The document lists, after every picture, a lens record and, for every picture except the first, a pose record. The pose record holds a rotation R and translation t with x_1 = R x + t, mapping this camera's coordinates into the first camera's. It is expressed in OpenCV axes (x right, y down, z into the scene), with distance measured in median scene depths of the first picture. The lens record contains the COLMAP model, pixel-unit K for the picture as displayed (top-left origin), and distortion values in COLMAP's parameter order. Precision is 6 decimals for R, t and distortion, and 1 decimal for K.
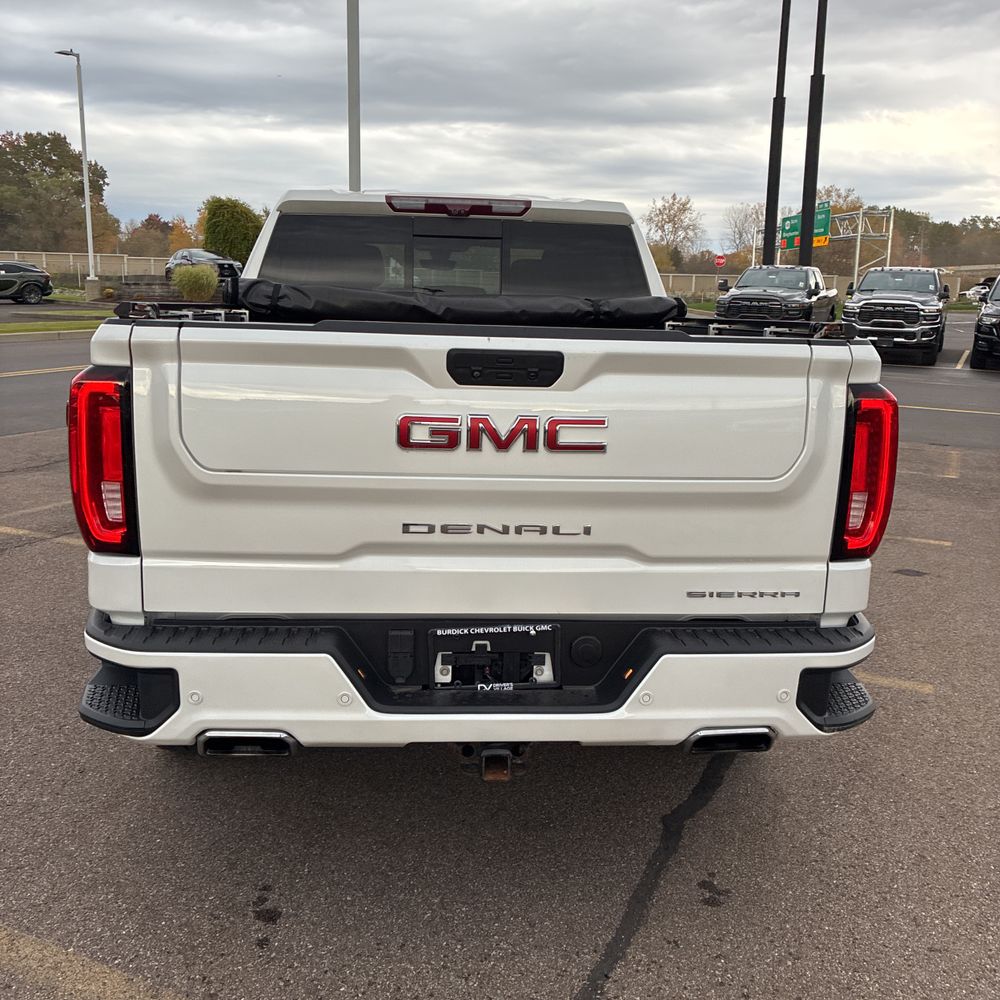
lens RADIAL K [[994.4, 0, 500.0], [0, 994.4, 500.0], [0, 0, 1]] dist [0.037225, -0.007010]
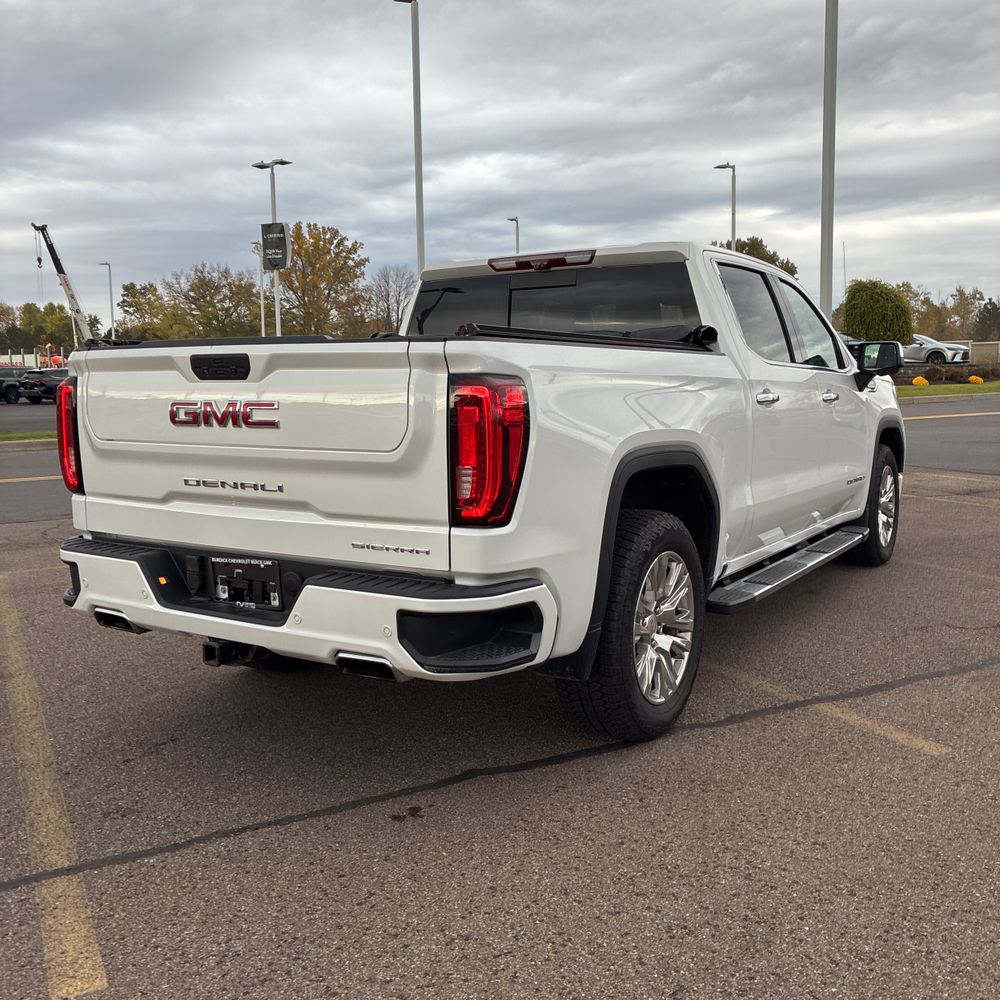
lens RADIAL K [[1009.1, 0, 515.7], [0, 1009.1, 502.7], [0, 0, 1]] dist [0.016901, 0.012294]
pose [[0.801200, 0.037081, -0.597247, 0.909393], [-0.086662, 0.994746, -0.054496, 0.075917], [0.592088, 0.095421, 0.800204, 0.083601]]
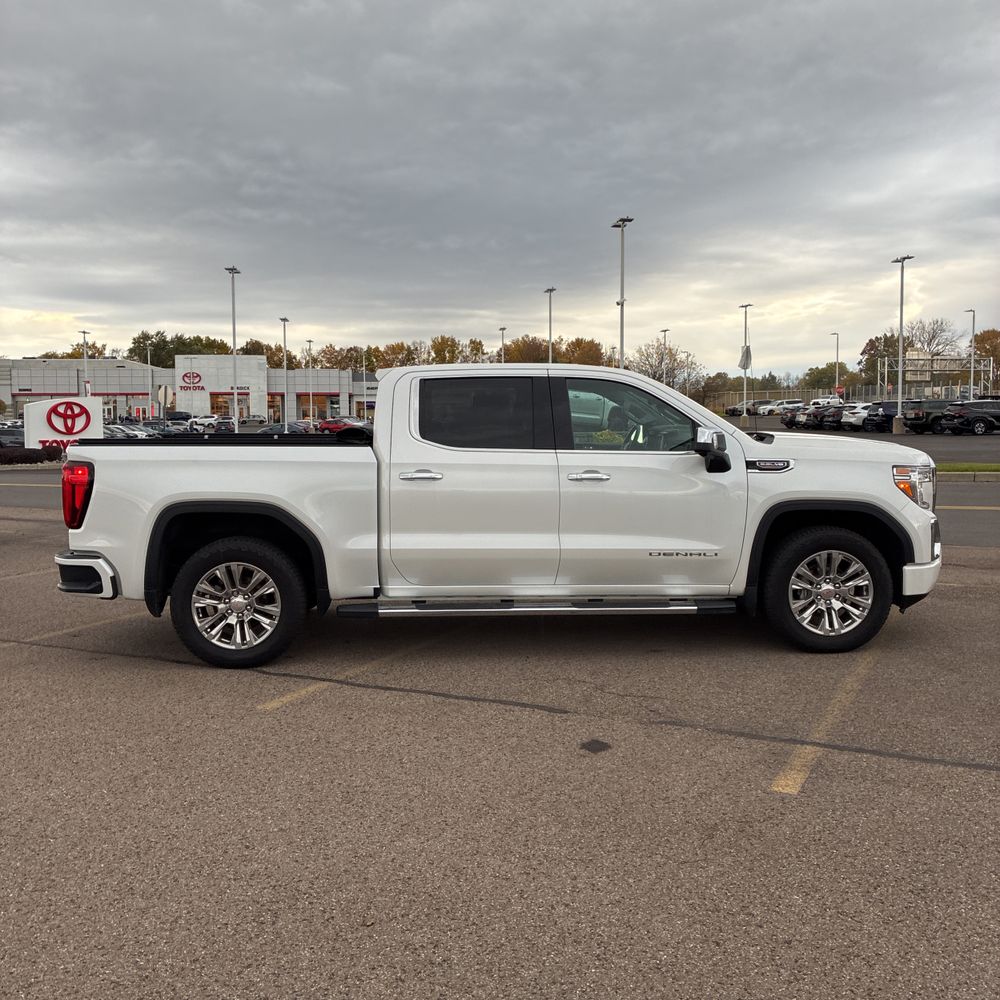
lens RADIAL K [[1010.8, 0, 500.0], [0, 1010.8, 500.0], [0, 0, 1]] dist [0.020288, 0.026571]
pose [[-0.024174, 0.056890, -0.998088, 2.484271], [-0.191381, 0.979651, 0.060474, -0.322671], [0.981218, 0.192477, -0.012794, 1.773649]]
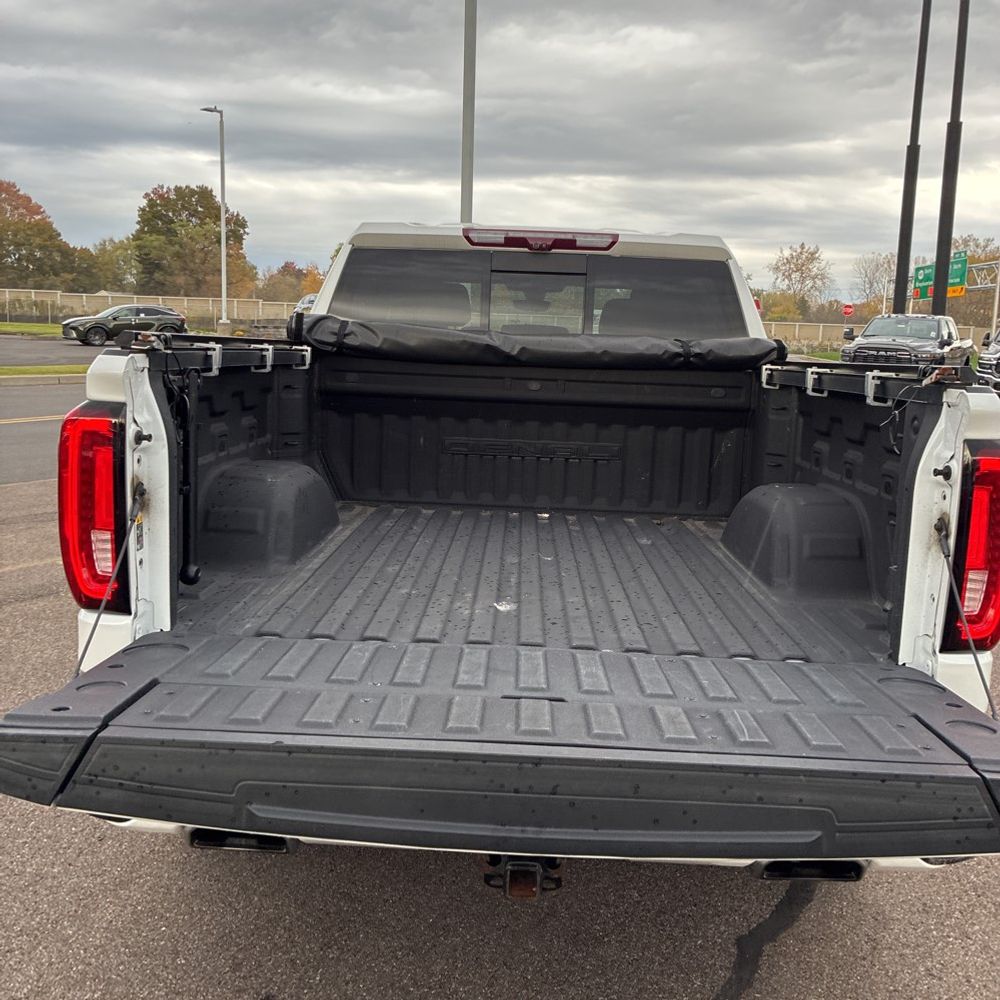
lens RADIAL K [[996.1, 0, 518.8], [0, 996.1, 498.8], [0, 0, 1]] dist [0.018054, 0.029746]
pose [[0.994651, 0.027757, -0.099495, 0.052853], [-0.032363, 0.998464, -0.044979, -0.014091], [0.098094, 0.047959, 0.994021, 0.114744]]
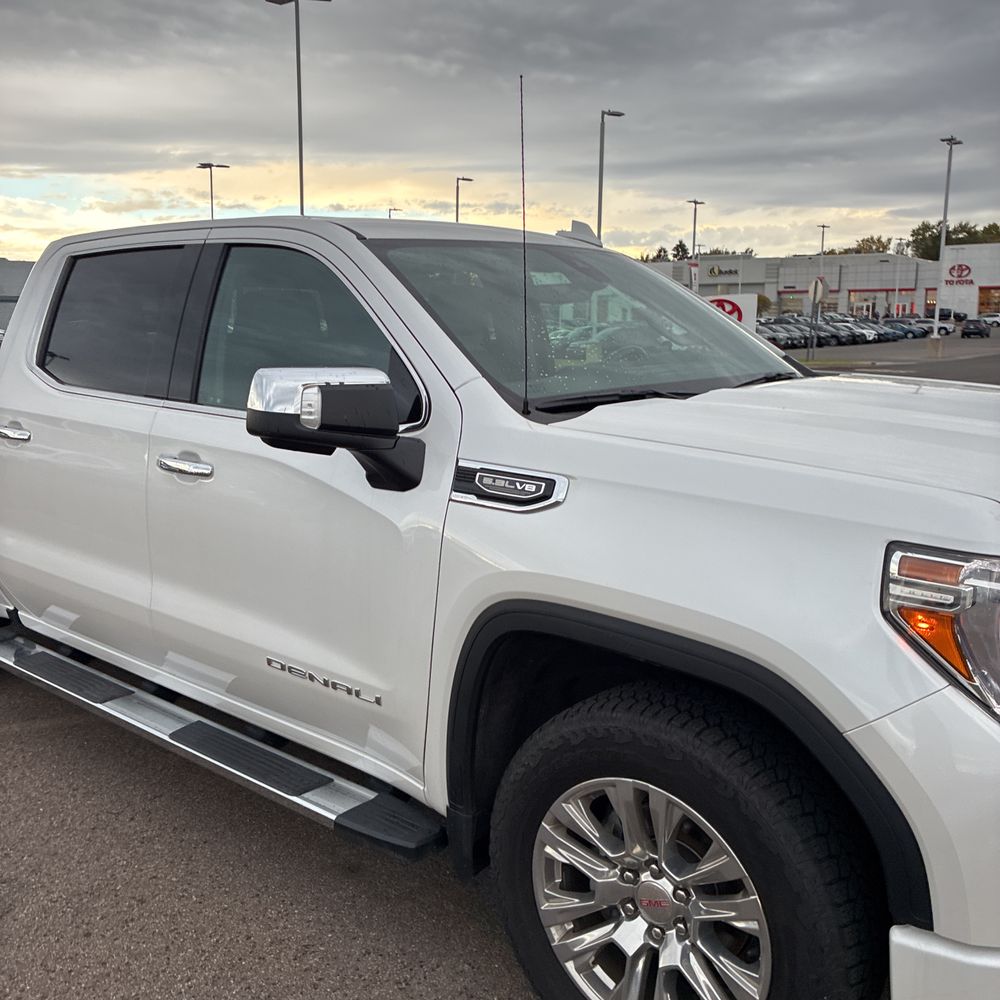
lens RADIAL K [[1010.8, 0, 500.0], [0, 1010.8, 500.0], [0, 0, 1]] dist [0.020288, 0.026571]
pose [[-0.692461, 0.102797, -0.714094, 0.743464], [-0.161393, 0.942640, 0.292201, -0.592843], [0.703171, 0.317588, -0.636151, 2.816397]]
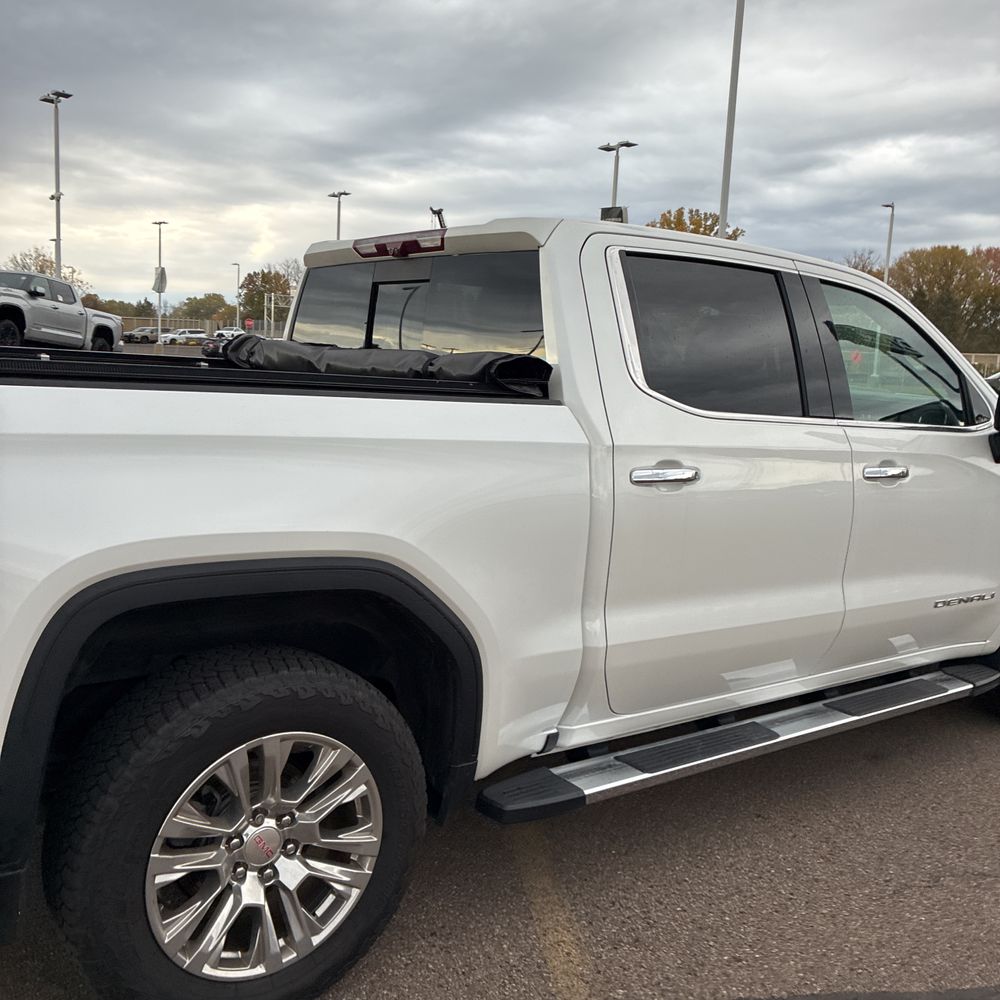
lens RADIAL K [[1021.2, 0, 499.4], [0, 1021.2, 516.6], [0, 0, 1]] dist [0.014505, -0.006583]
pose [[0.535020, 0.129275, -0.834890, 1.013290], [-0.205406, 0.978475, 0.019878, -0.154458], [0.819489, 0.160856, 0.550058, 0.896608]]
